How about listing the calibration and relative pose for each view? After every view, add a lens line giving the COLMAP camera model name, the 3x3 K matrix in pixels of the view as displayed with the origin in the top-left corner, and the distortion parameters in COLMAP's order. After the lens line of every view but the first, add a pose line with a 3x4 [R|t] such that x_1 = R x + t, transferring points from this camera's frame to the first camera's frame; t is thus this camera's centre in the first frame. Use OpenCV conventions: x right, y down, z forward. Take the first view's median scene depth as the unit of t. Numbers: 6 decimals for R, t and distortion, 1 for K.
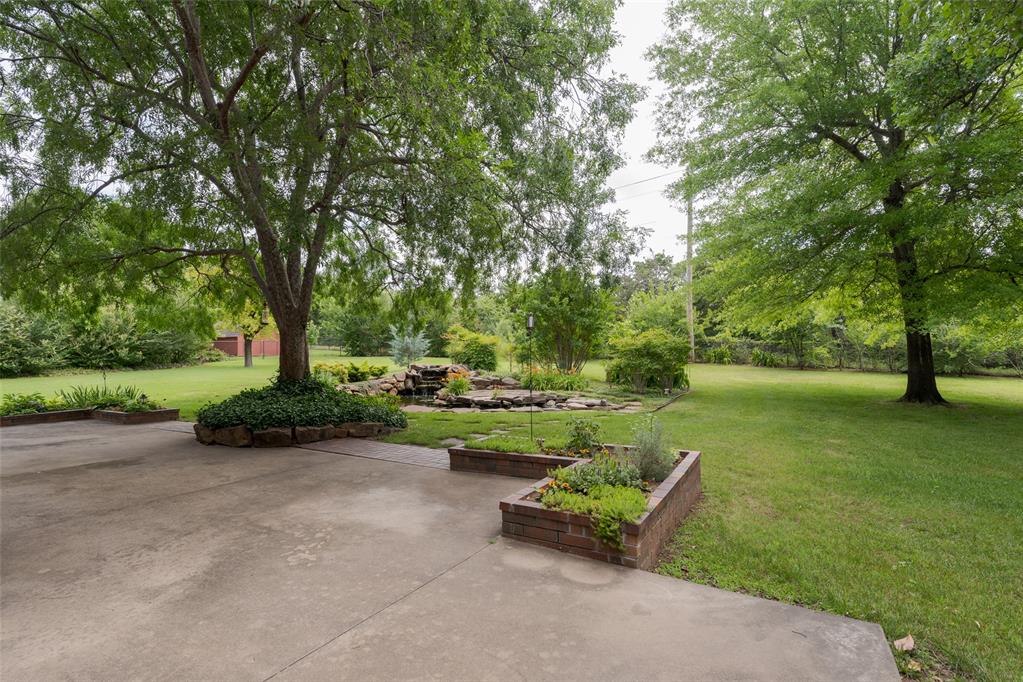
lens RADIAL K [[466.1, 0, 515.6], [0, 466.1, 344.0], [0, 0, 1]] dist [-0.005441, -0.000356]
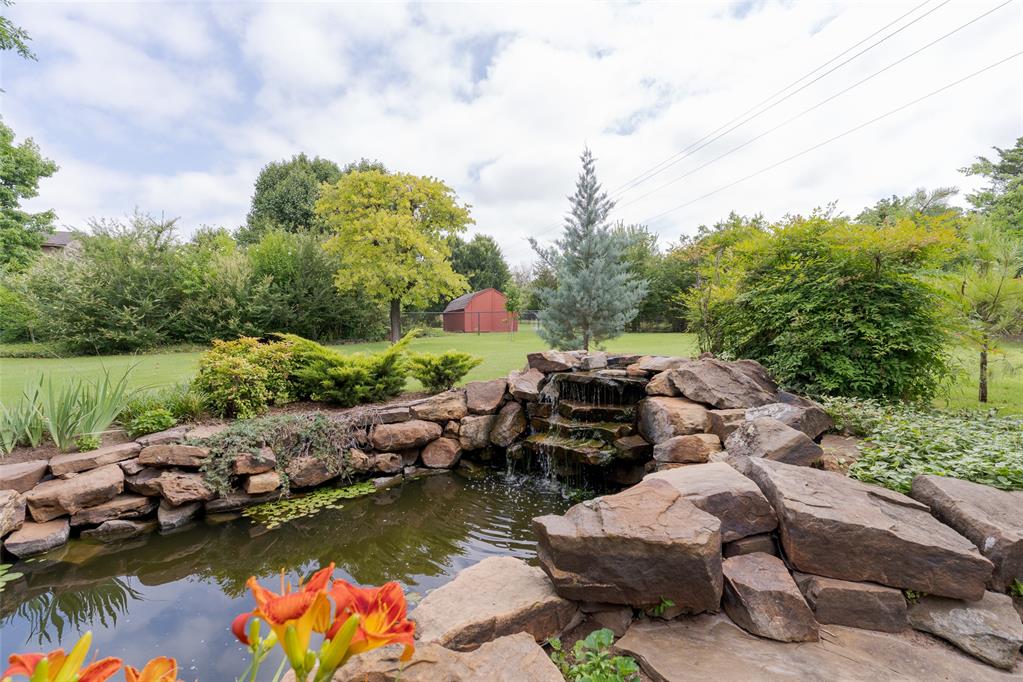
lens RADIAL K [[466.1, 0, 510.3], [0, 466.1, 345.3], [0, 0, 1]] dist [-0.005441, -0.000356]
pose [[0.787223, 0.014574, -0.616497, -0.064263], [0.004346, 0.999565, 0.029179, 0.032154], [0.616654, -0.025649, 0.786817, 0.784890]]
